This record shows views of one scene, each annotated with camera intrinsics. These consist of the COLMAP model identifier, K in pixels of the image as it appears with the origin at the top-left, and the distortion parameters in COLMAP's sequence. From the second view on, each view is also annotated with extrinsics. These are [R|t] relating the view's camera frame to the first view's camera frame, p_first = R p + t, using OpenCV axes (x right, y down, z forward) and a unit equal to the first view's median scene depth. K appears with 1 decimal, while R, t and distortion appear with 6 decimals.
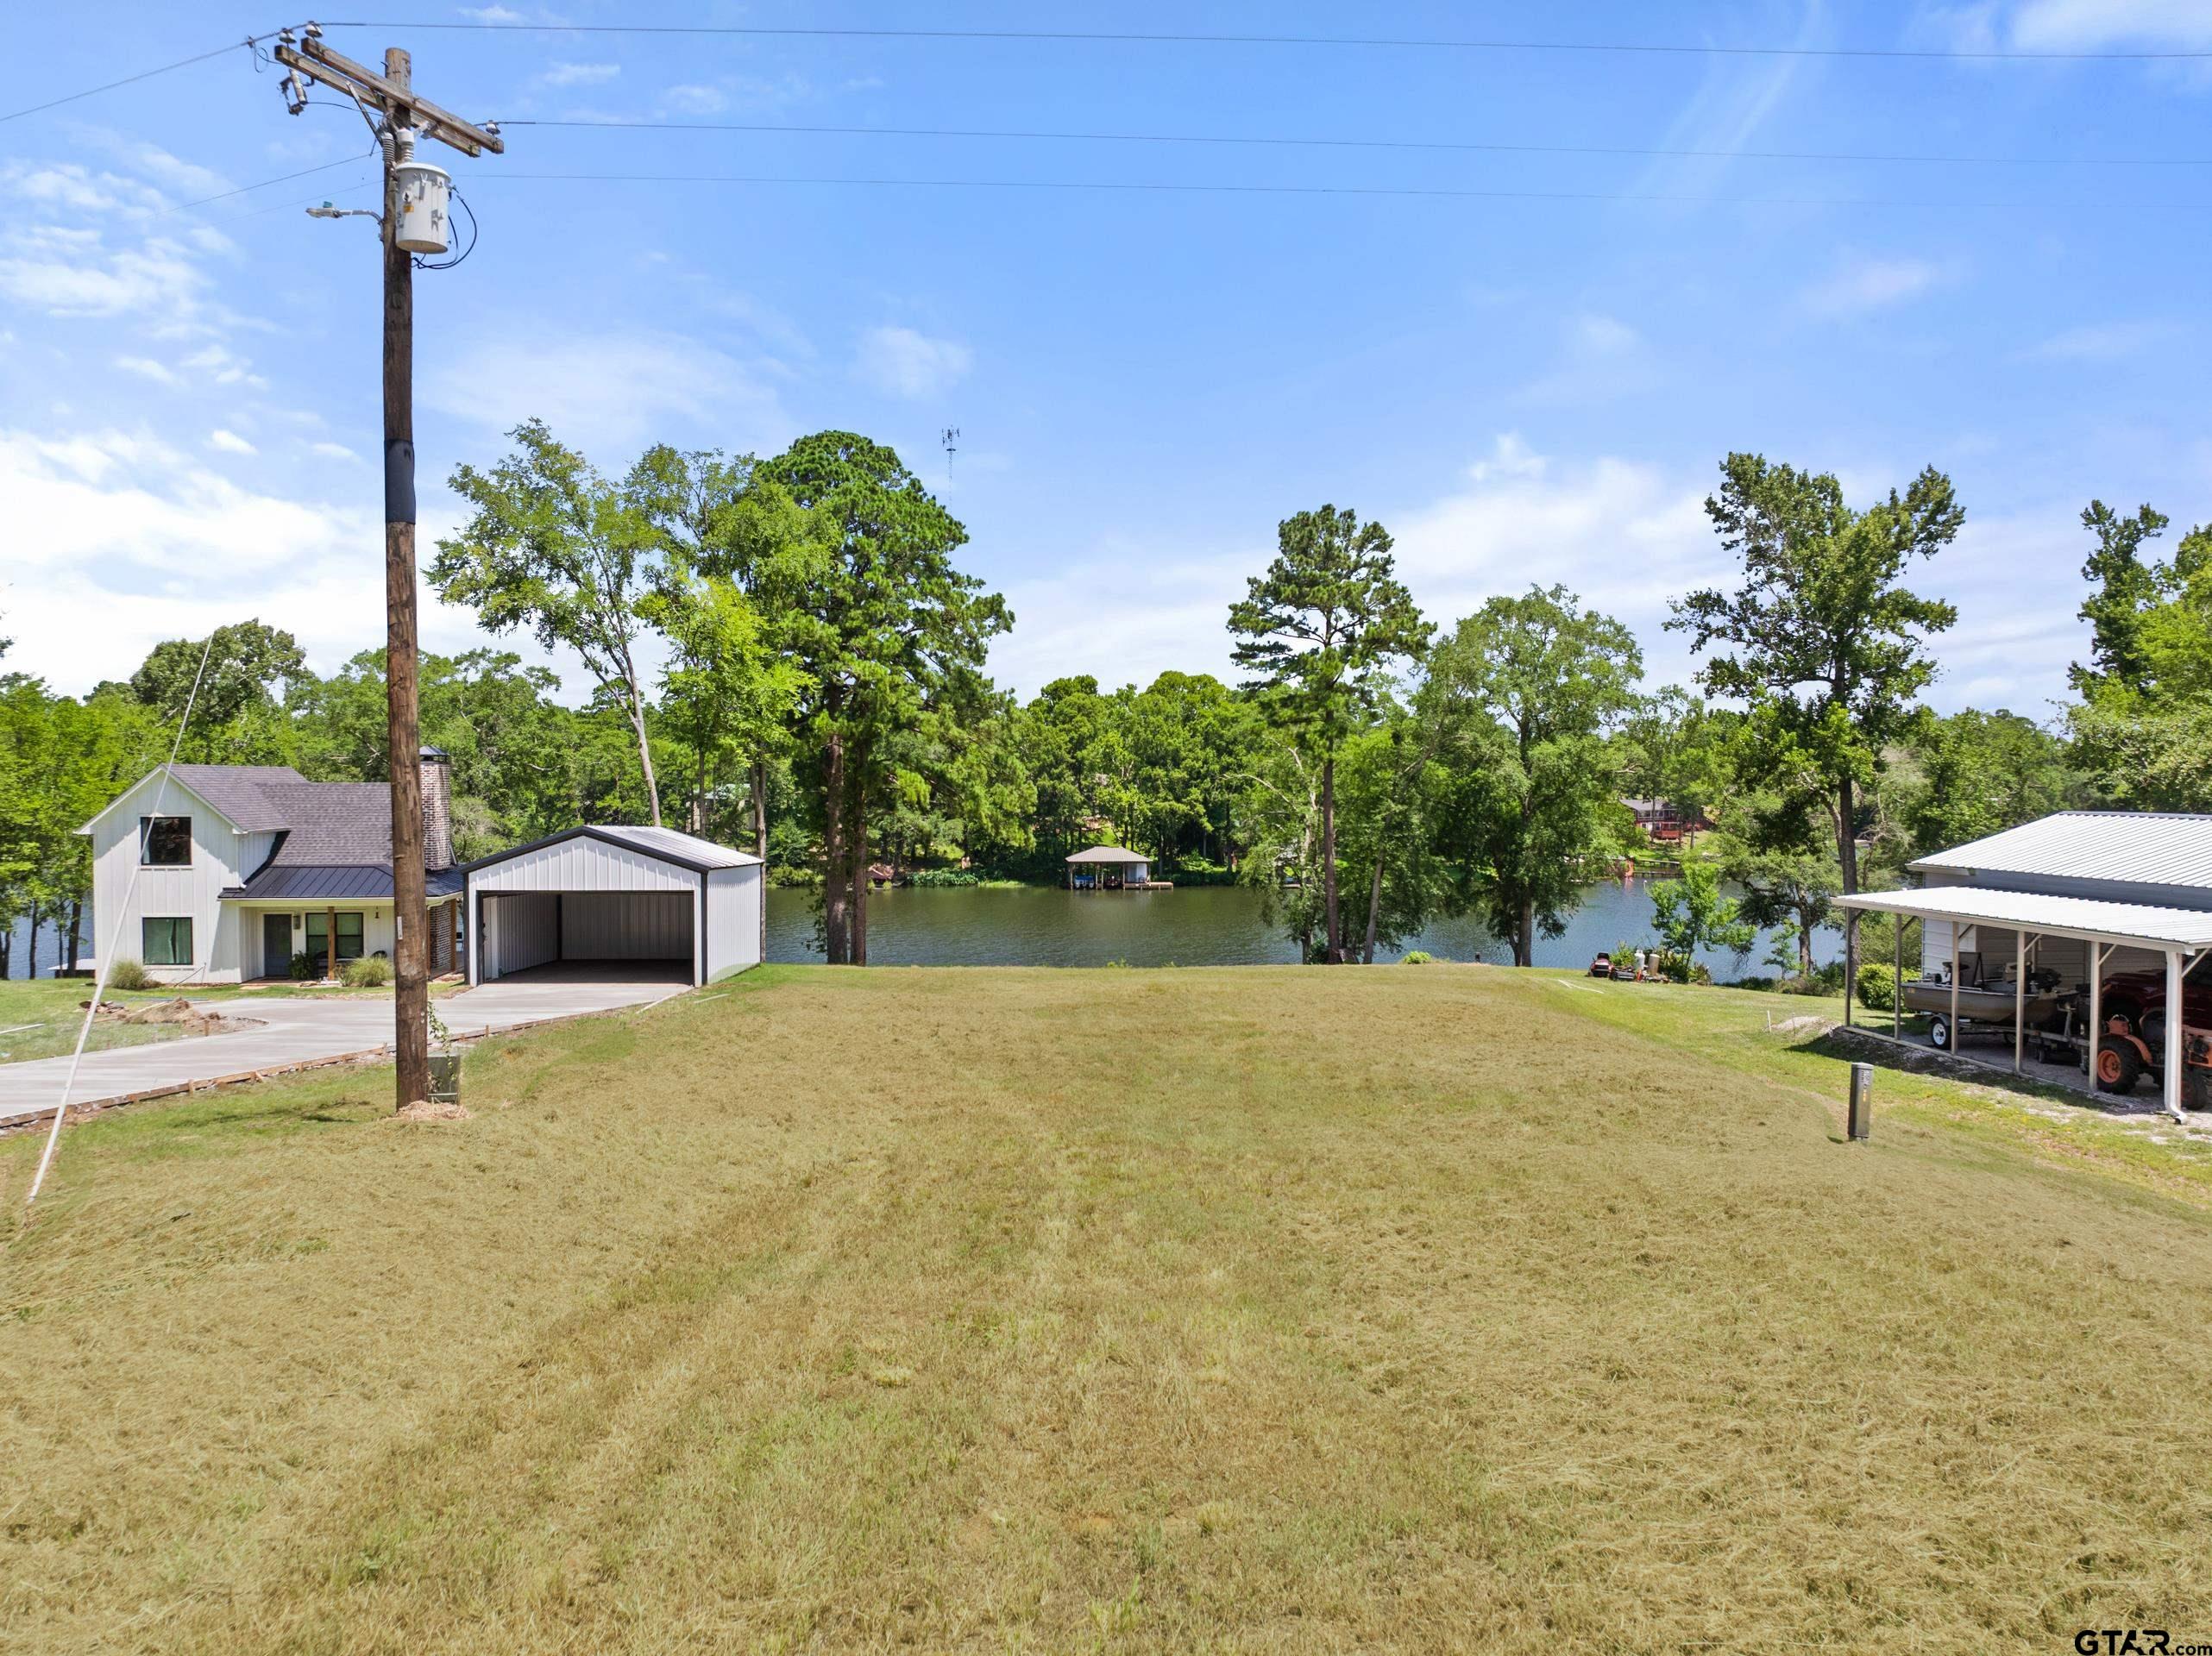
lens RADIAL K [[1516.5, 0, 1106.0], [0, 1516.5, 828.0], [0, 0, 1]] dist [-0.051149, -0.001121]
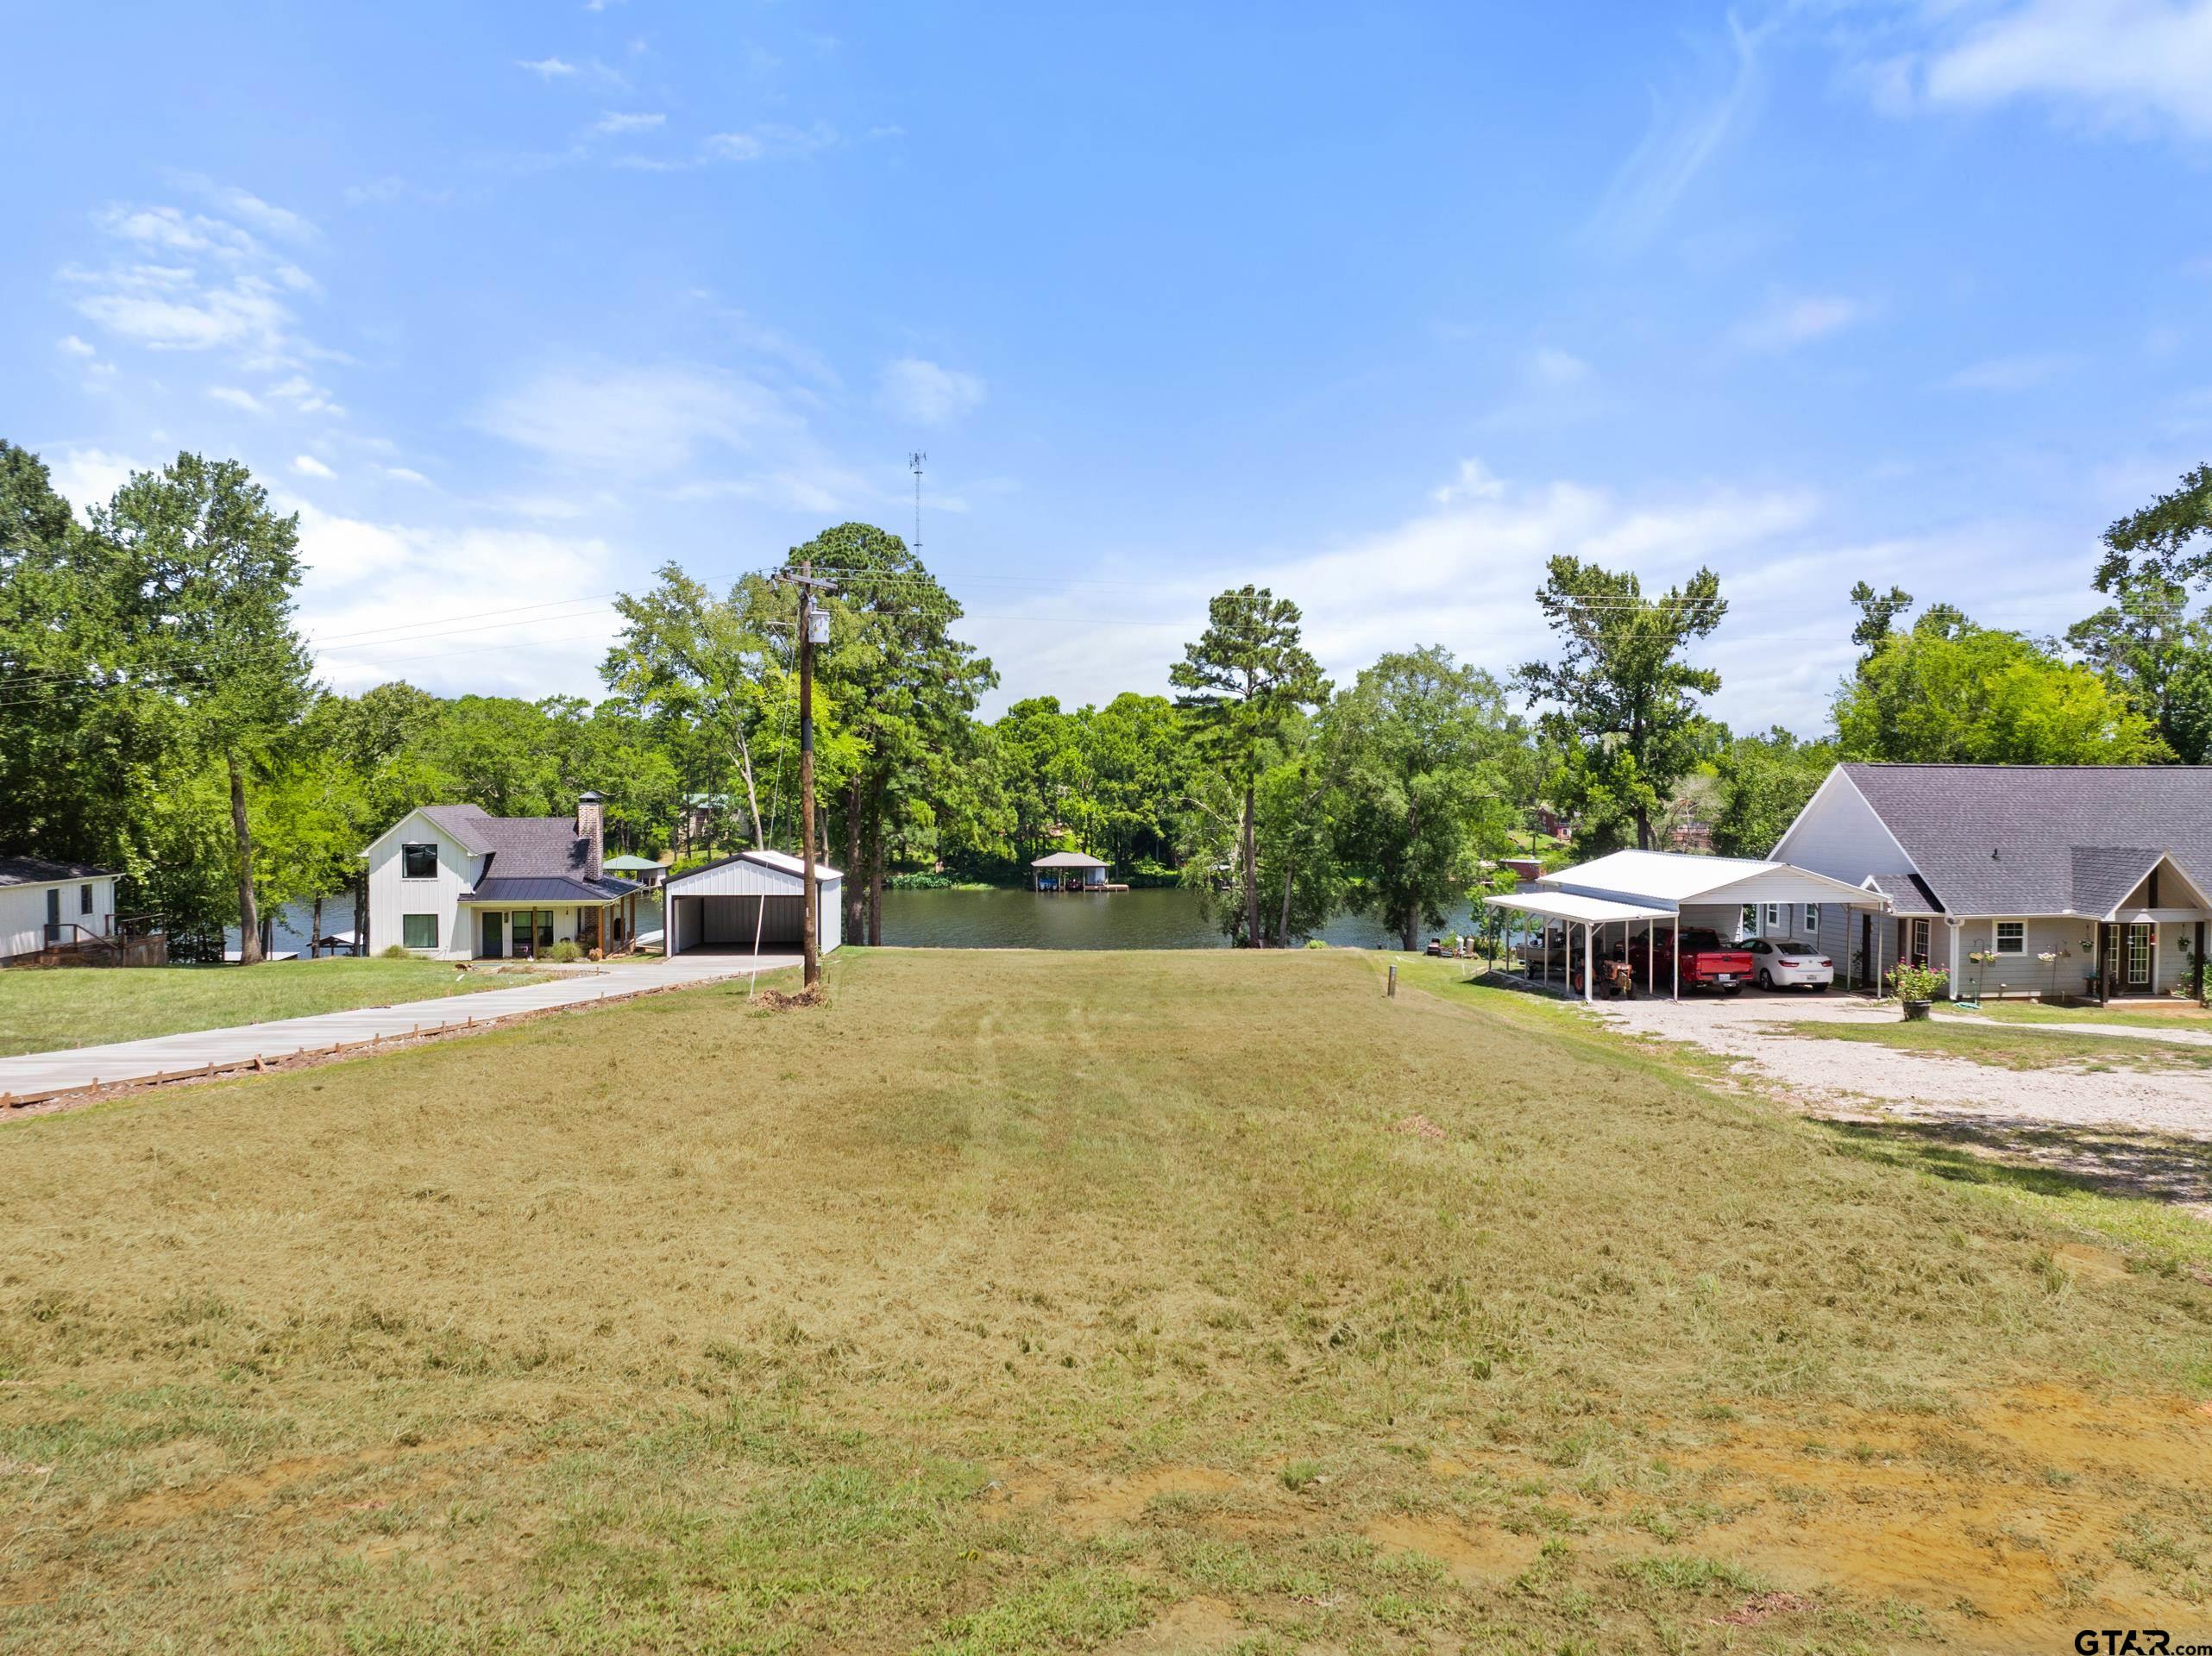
lens RADIAL K [[1516.5, 0, 1106.0], [0, 1516.5, 828.0], [0, 0, 1]] dist [-0.051149, -0.001121]
pose [[0.999609, -0.000716, 0.027943, -0.007031], [0.000734, 1.000000, -0.000609, -0.011715], [-0.027942, 0.000630, 0.999609, -0.251252]]
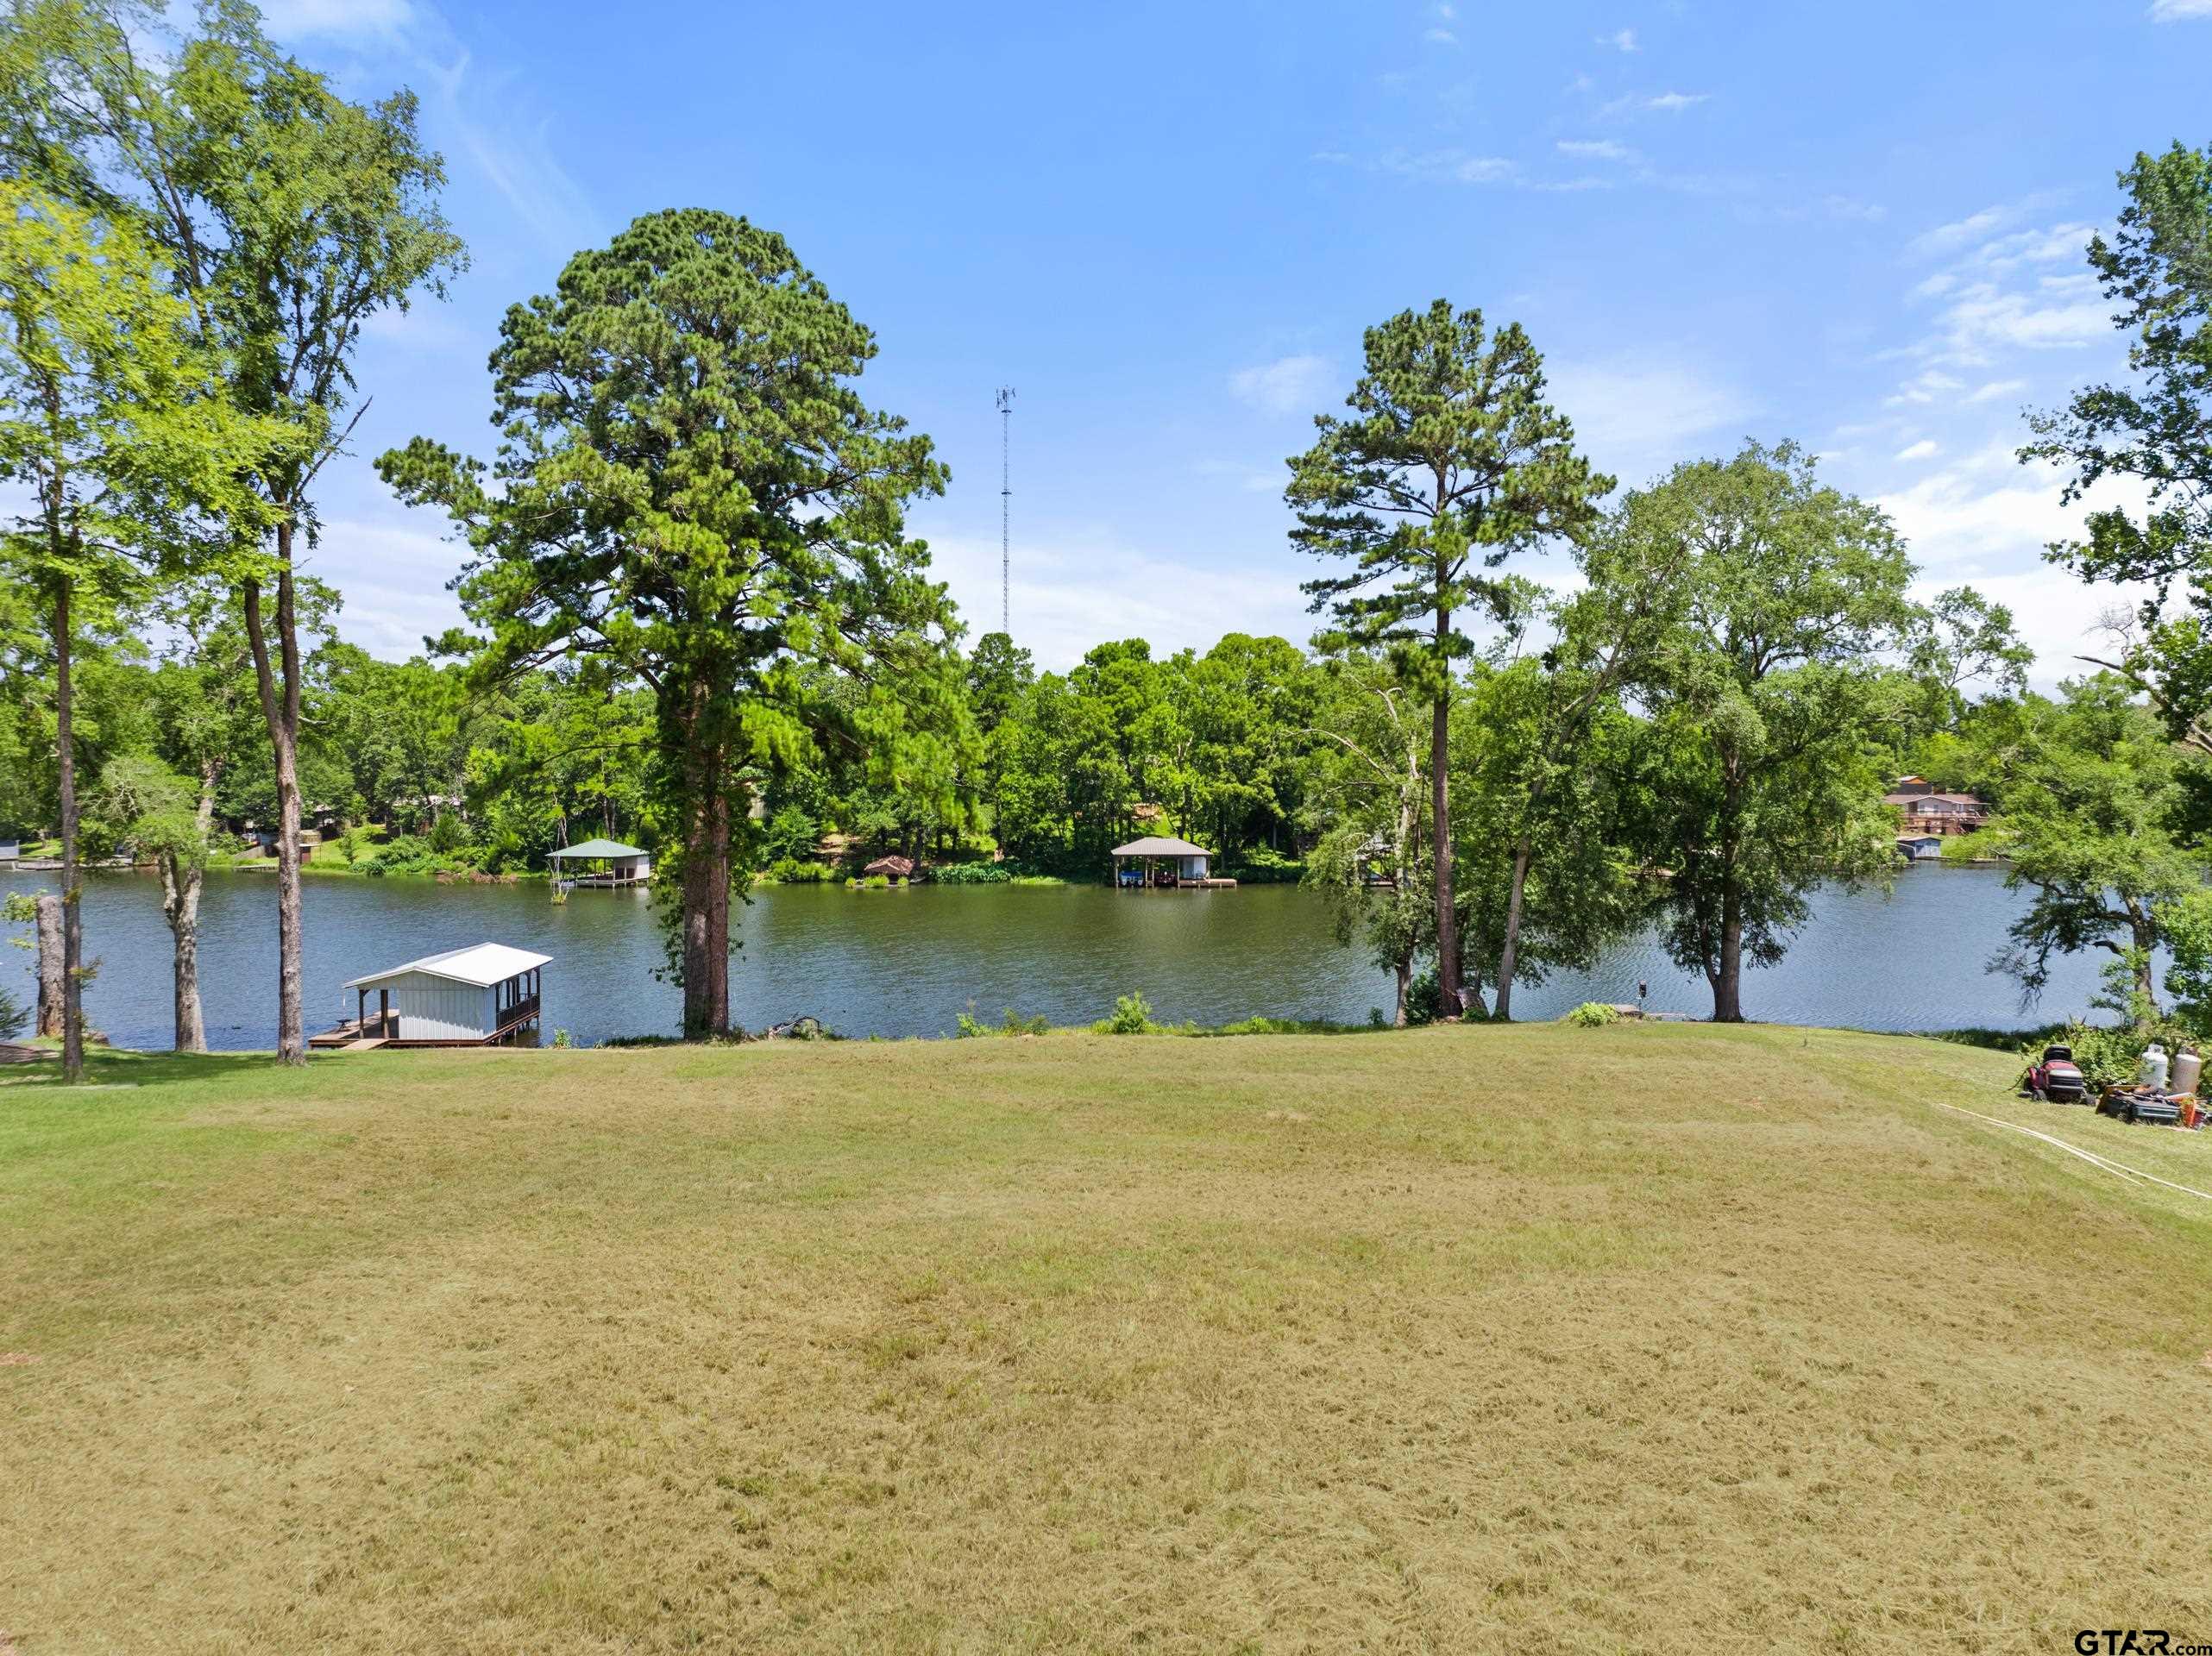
lens RADIAL K [[1516.5, 0, 1106.0], [0, 1516.5, 828.0], [0, 0, 1]] dist [-0.051149, -0.001121]
pose [[0.998614, -0.000246, -0.052622, 0.037812], [0.000483, 0.999990, 0.004502, 0.008038], [0.052621, -0.004521, 0.998604, 0.348365]]
